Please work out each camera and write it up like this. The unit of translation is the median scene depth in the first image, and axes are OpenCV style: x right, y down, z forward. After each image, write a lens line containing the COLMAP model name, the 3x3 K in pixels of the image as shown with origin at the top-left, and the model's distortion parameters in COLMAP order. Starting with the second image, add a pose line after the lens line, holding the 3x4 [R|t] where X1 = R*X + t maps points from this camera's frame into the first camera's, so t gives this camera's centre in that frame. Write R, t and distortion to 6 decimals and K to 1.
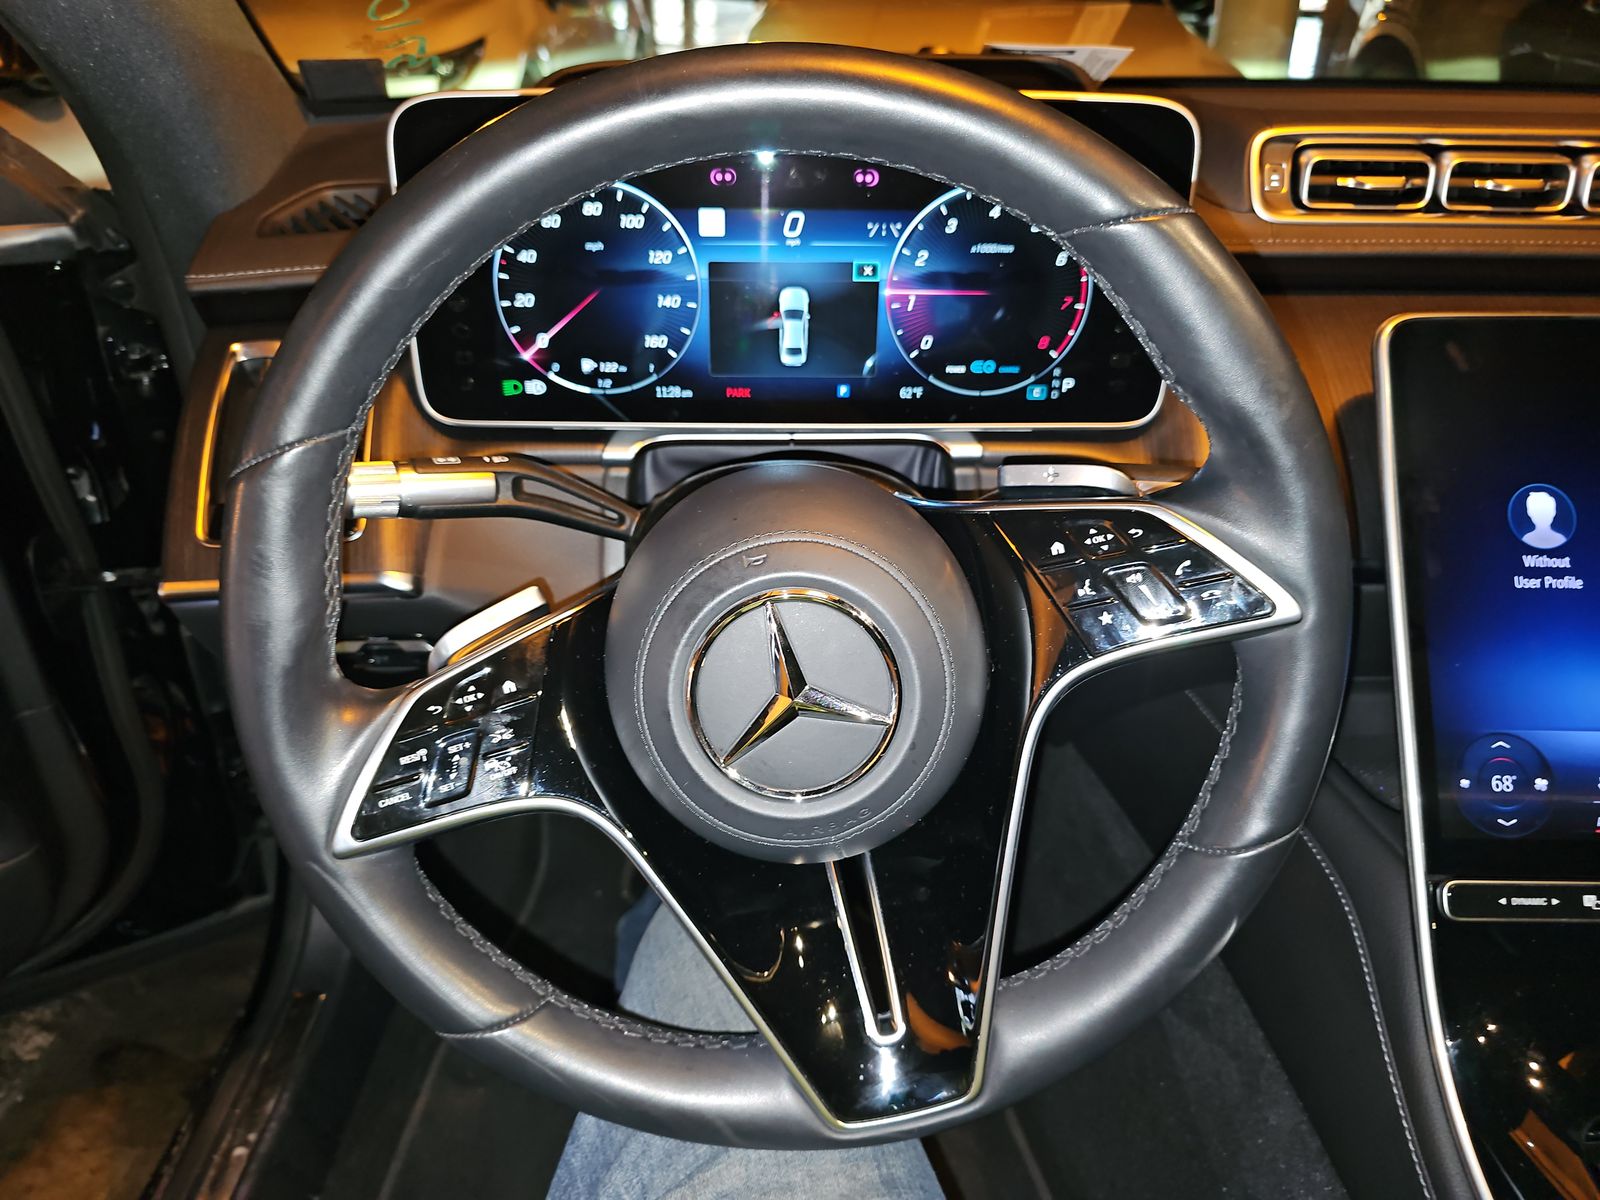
lens RADIAL K [[1075.4, 0, 800.0], [0, 1075.4, 600.0], [0, 0, 1]] dist [0.032115, -0.050203]
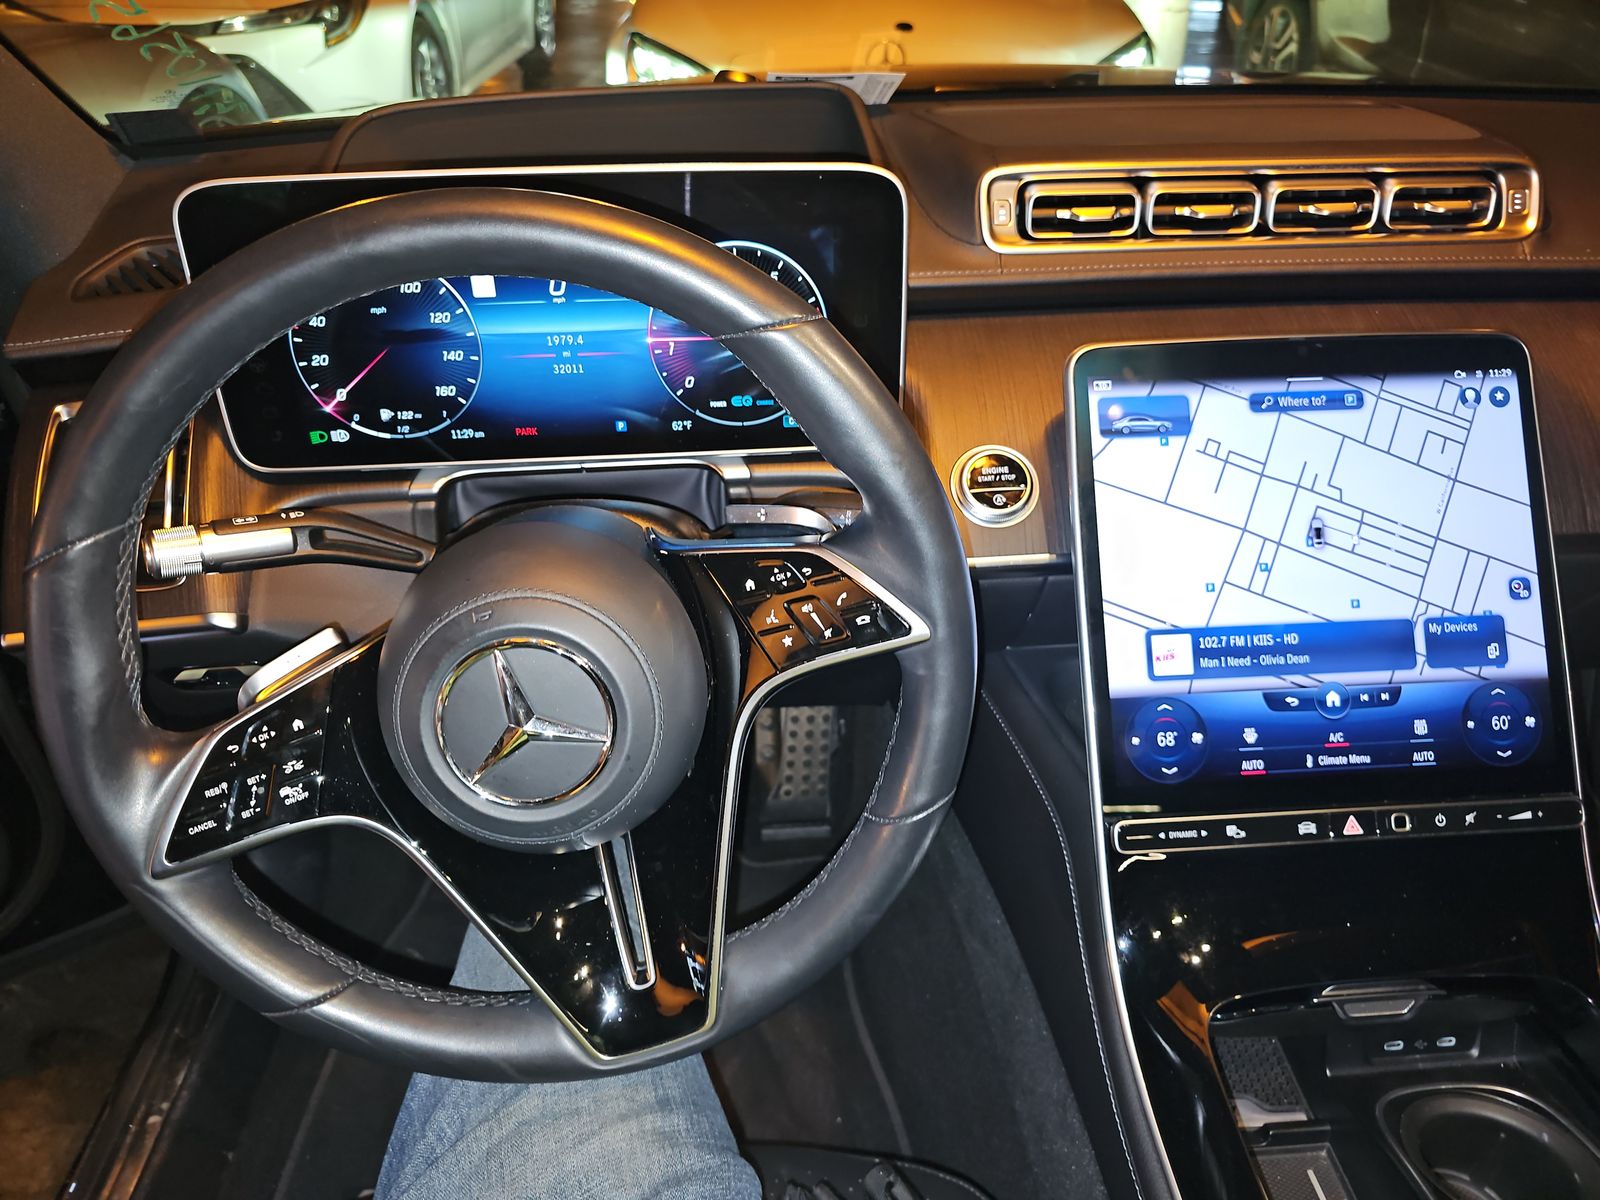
lens RADIAL K [[1049.7, 0, 804.2], [0, 1049.7, 615.2], [0, 0, 1]] dist [0.041366, -0.048381]
pose [[0.996430, -0.056781, 0.062469, 0.159705], [0.052428, 0.996221, 0.069241, -0.066055], [-0.066165, -0.065719, 0.995642, -0.134632]]
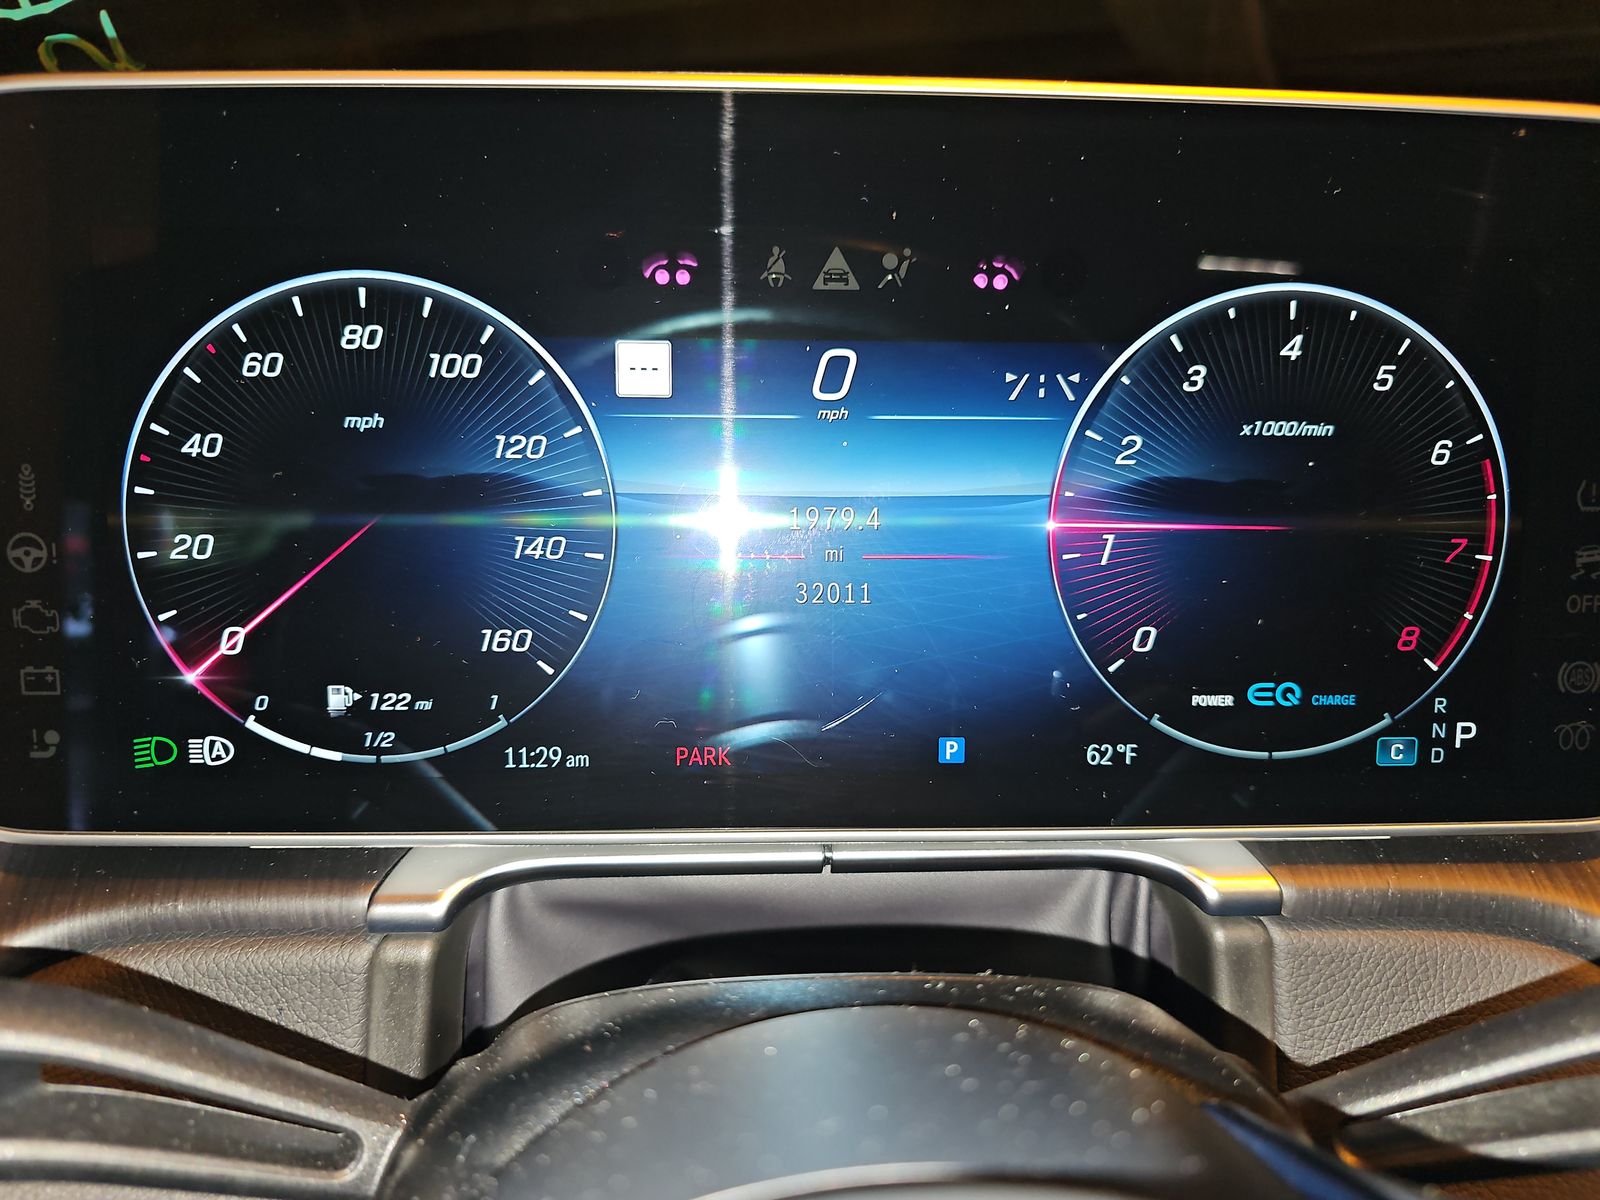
lens RADIAL K [[1075.4, 0, 800.0], [0, 1075.4, 600.0], [0, 0, 1]] dist [0.032115, -0.050203]
pose [[0.999745, -0.005913, 0.021786, -0.029179], [0.012147, 0.954363, -0.298403, -0.131572], [-0.019027, 0.298592, 0.954191, 0.608112]]
